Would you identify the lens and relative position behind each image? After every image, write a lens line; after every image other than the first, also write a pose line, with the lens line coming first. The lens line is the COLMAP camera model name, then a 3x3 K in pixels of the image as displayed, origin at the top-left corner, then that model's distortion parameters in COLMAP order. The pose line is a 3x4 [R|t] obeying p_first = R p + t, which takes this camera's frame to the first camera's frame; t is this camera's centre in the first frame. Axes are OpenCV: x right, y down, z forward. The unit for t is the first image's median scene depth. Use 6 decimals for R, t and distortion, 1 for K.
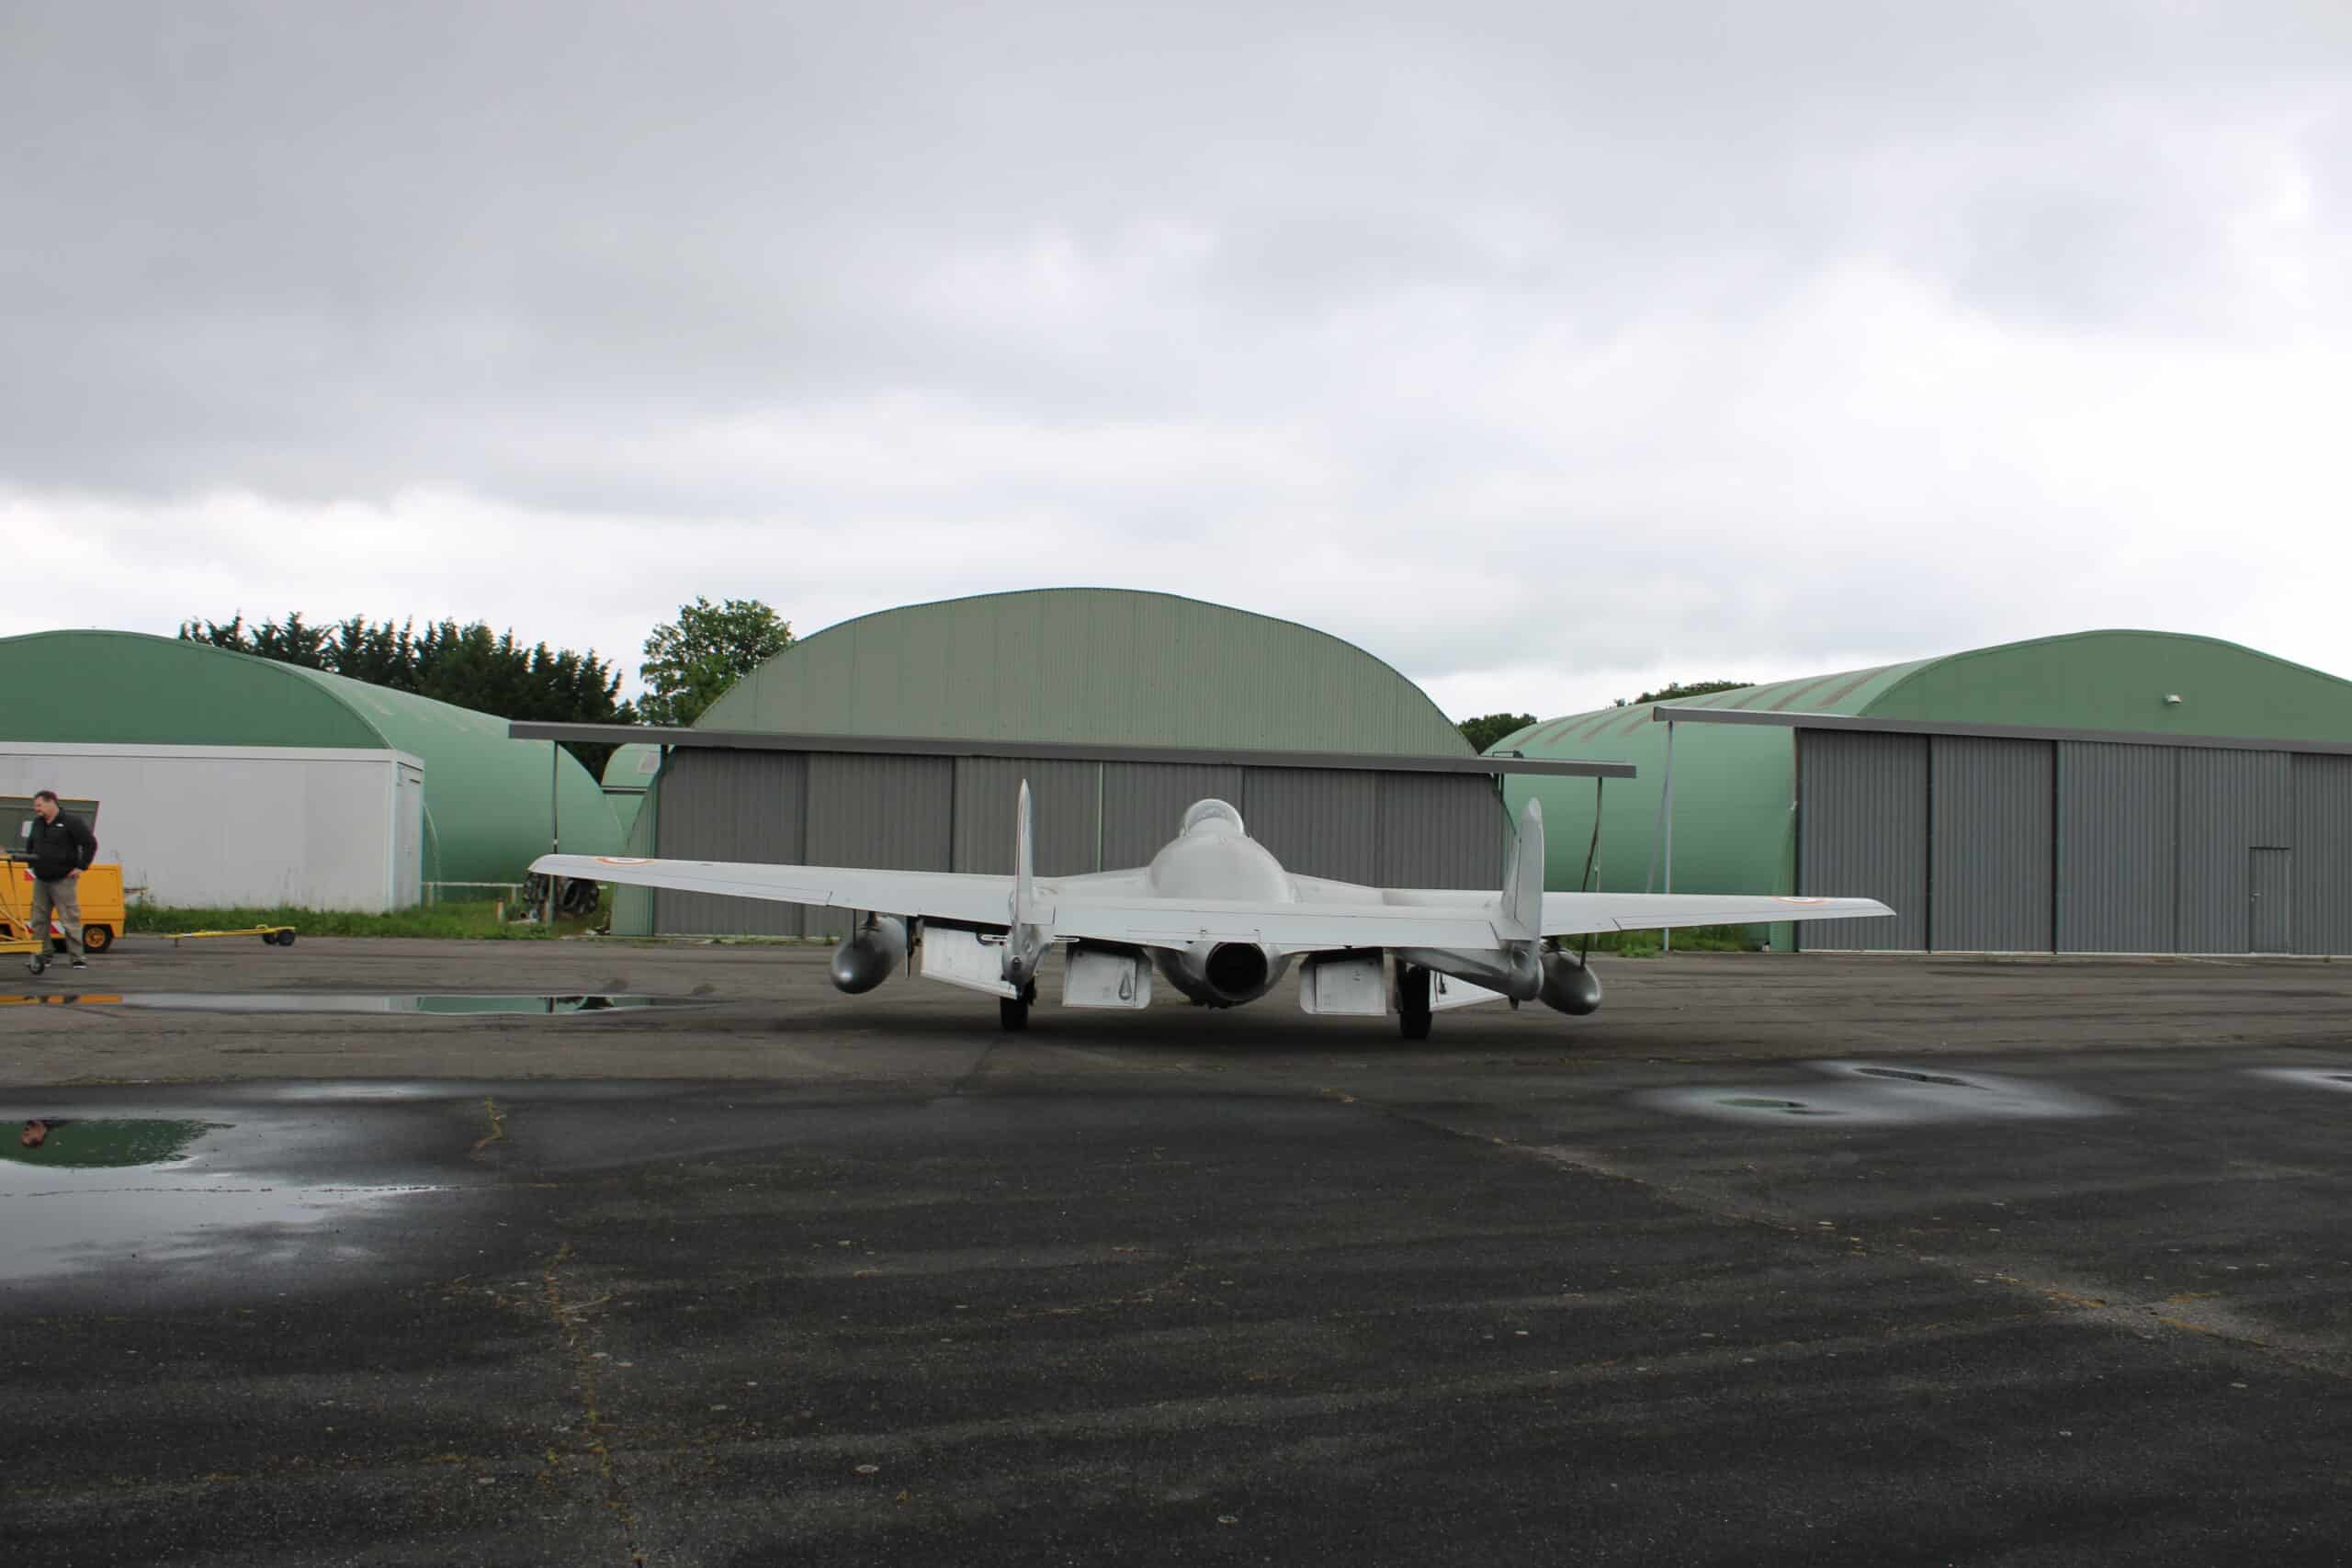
lens RADIAL K [[1975.7, 0, 1180.3], [0, 1975.7, 866.1], [0, 0, 1]] dist [-0.177529, 0.169346]
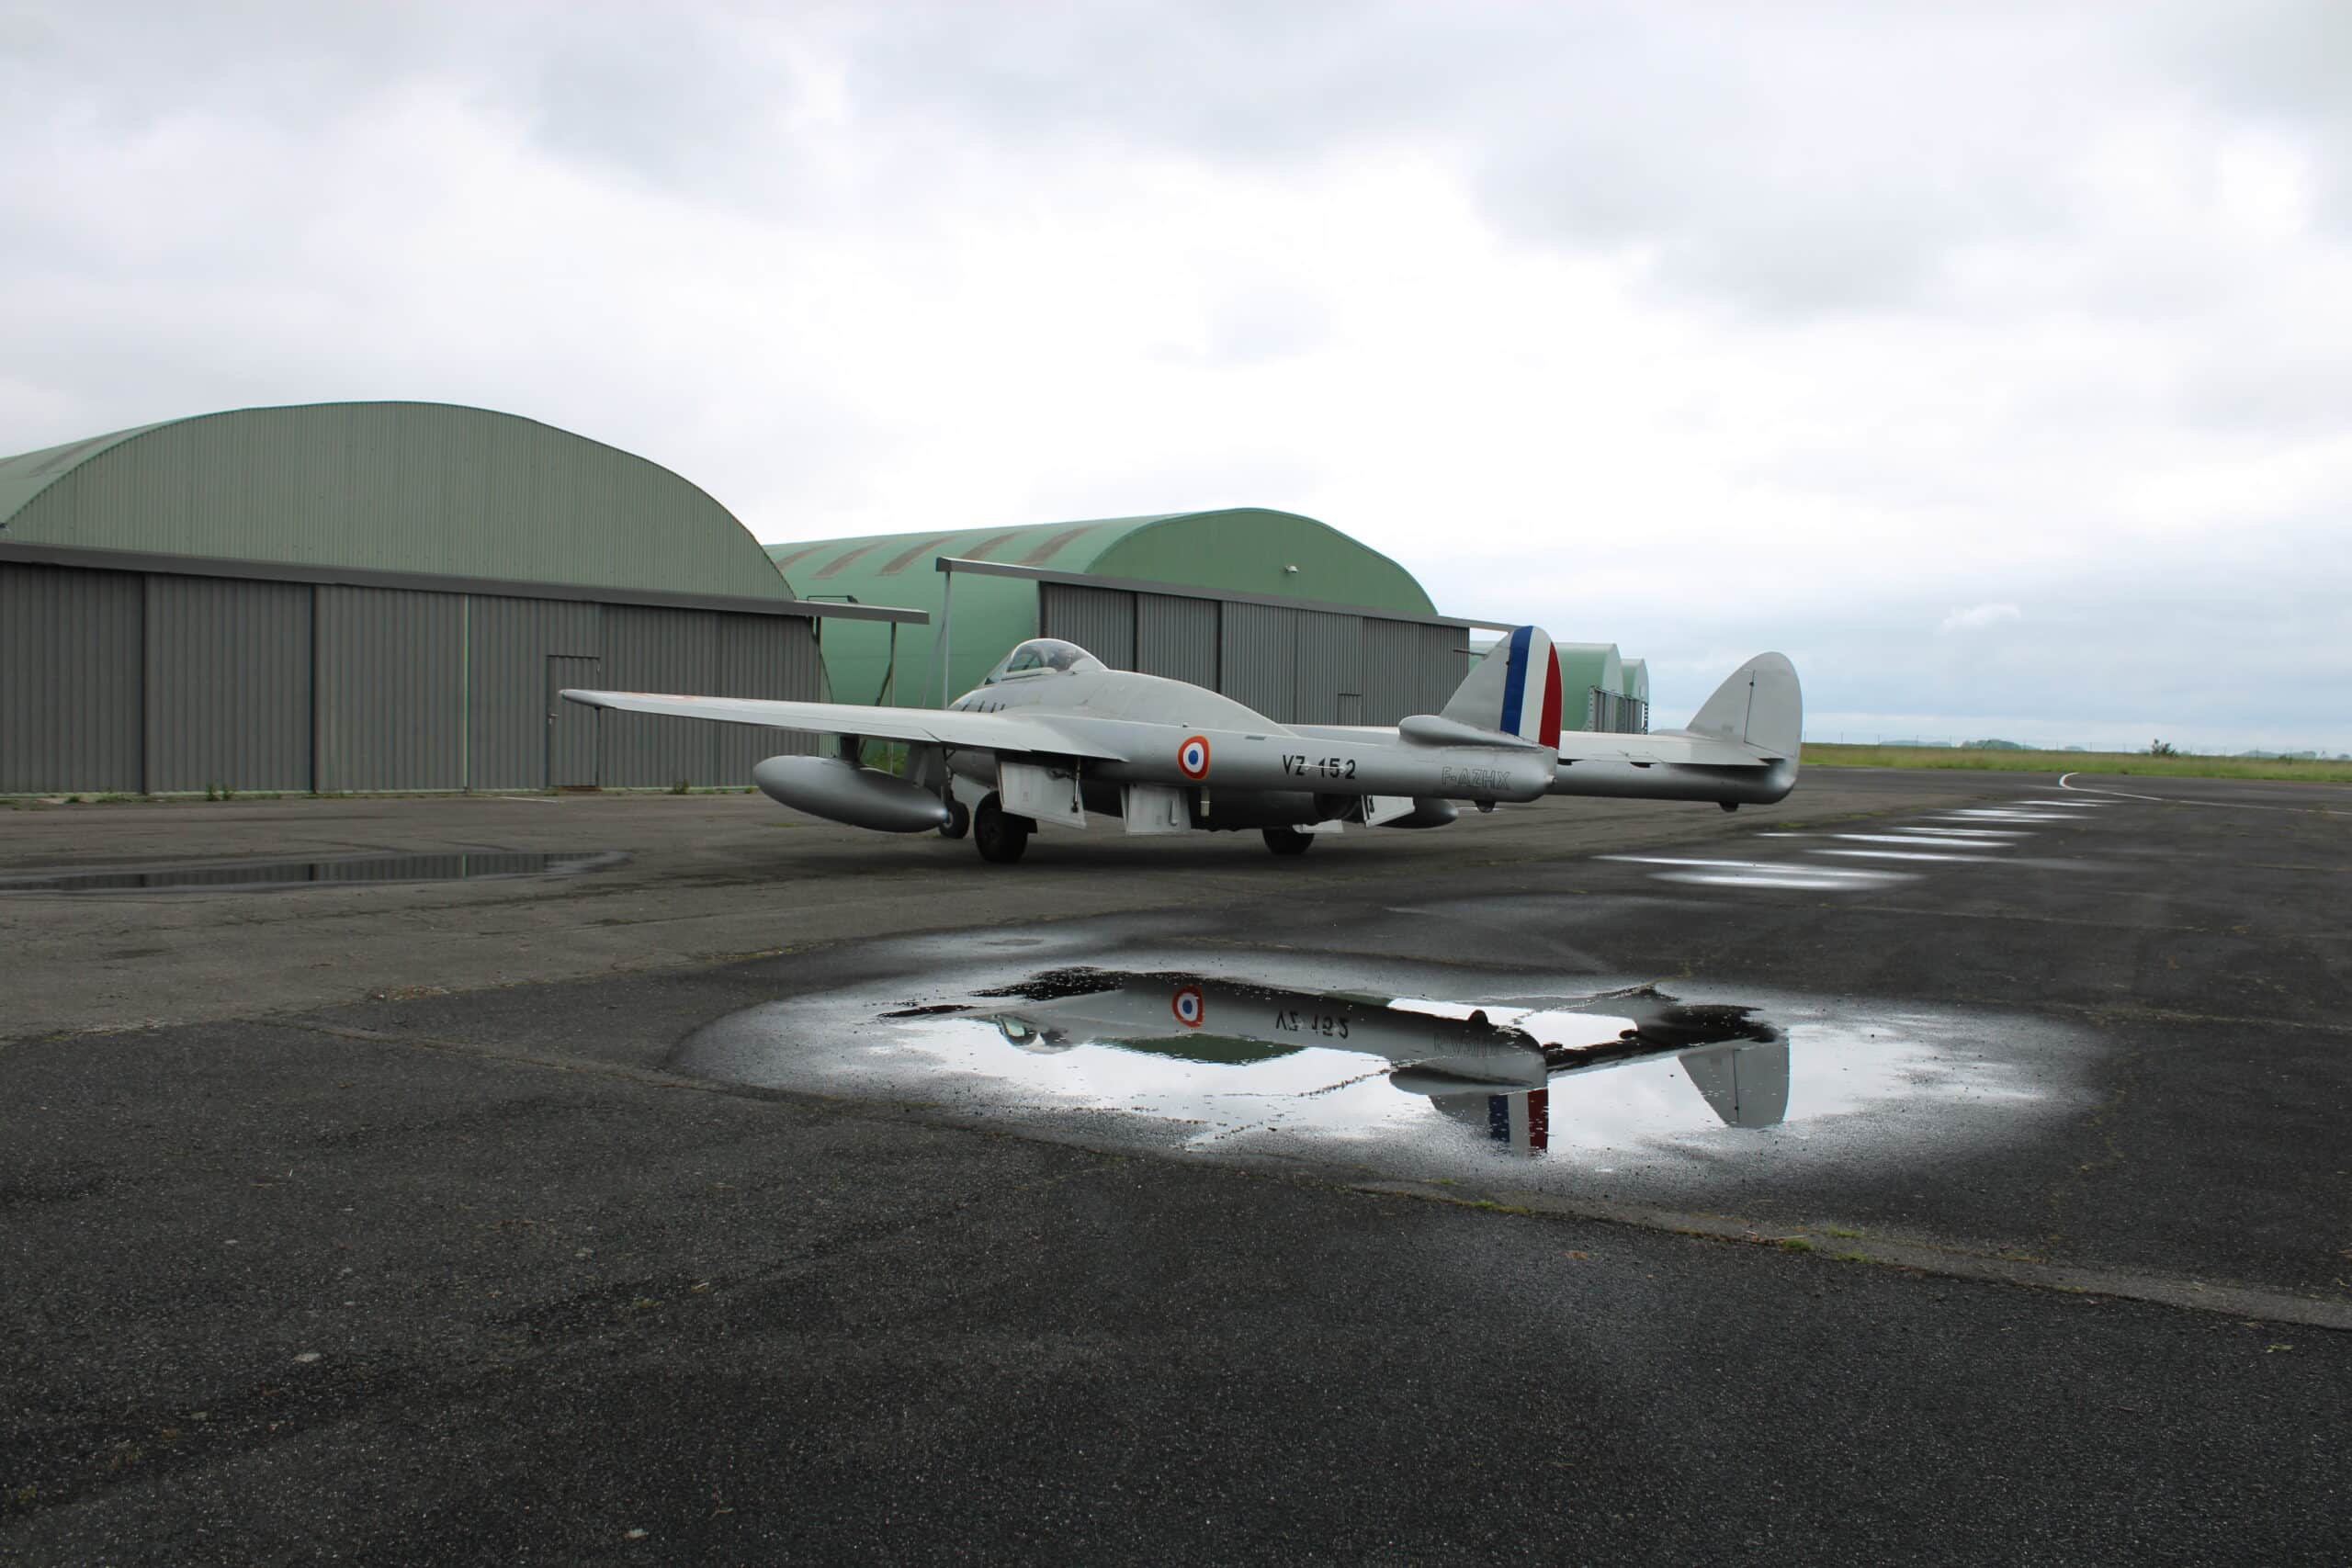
lens RADIAL K [[1975.7, 0, 1180.3], [0, 1975.7, 866.1], [0, 0, 1]] dist [-0.177529, 0.169346]
pose [[0.779559, -0.046618, 0.624591, -0.340665], [-0.002911, 0.996946, 0.078043, 0.002278], [-0.626322, -0.062657, 0.777042, 0.077526]]
